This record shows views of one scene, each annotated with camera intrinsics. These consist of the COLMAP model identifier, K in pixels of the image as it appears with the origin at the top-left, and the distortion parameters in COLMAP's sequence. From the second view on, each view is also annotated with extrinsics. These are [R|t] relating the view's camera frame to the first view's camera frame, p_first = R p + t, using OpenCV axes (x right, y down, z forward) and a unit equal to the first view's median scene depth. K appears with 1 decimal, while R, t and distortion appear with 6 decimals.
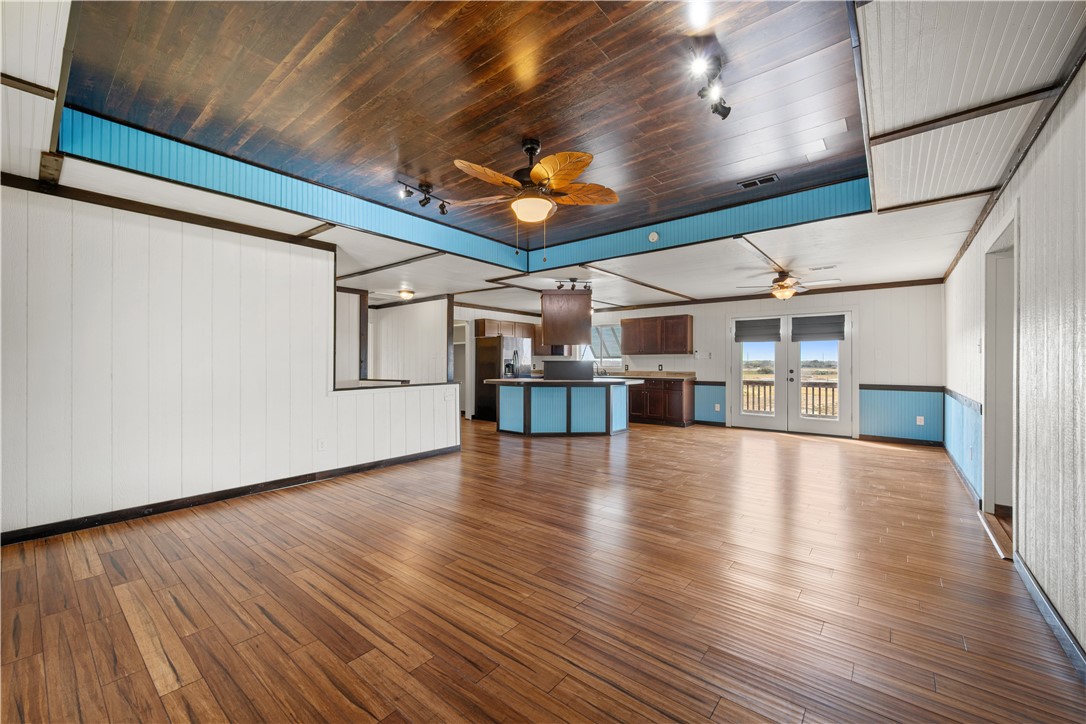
lens RADIAL K [[430.8, 0, 548.6], [0, 430.8, 358.7], [0, 0, 1]] dist [0.001077, -0.000399]
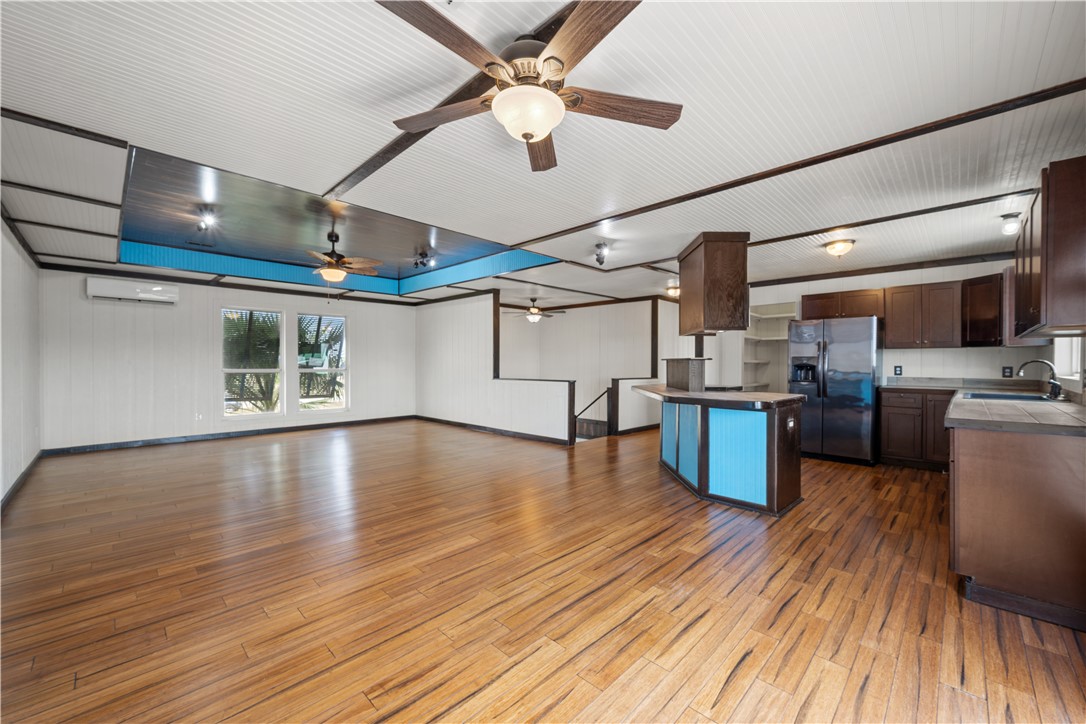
lens RADIAL K [[430.8, 0, 547.2], [0, 430.8, 364.7], [0, 0, 1]] dist [0.001077, -0.000399]
pose [[-0.095286, 0.003018, -0.995445, 0.684745], [0.005701, 0.999981, 0.002486, 0.010617], [0.995434, -0.005438, -0.095302, 0.856431]]
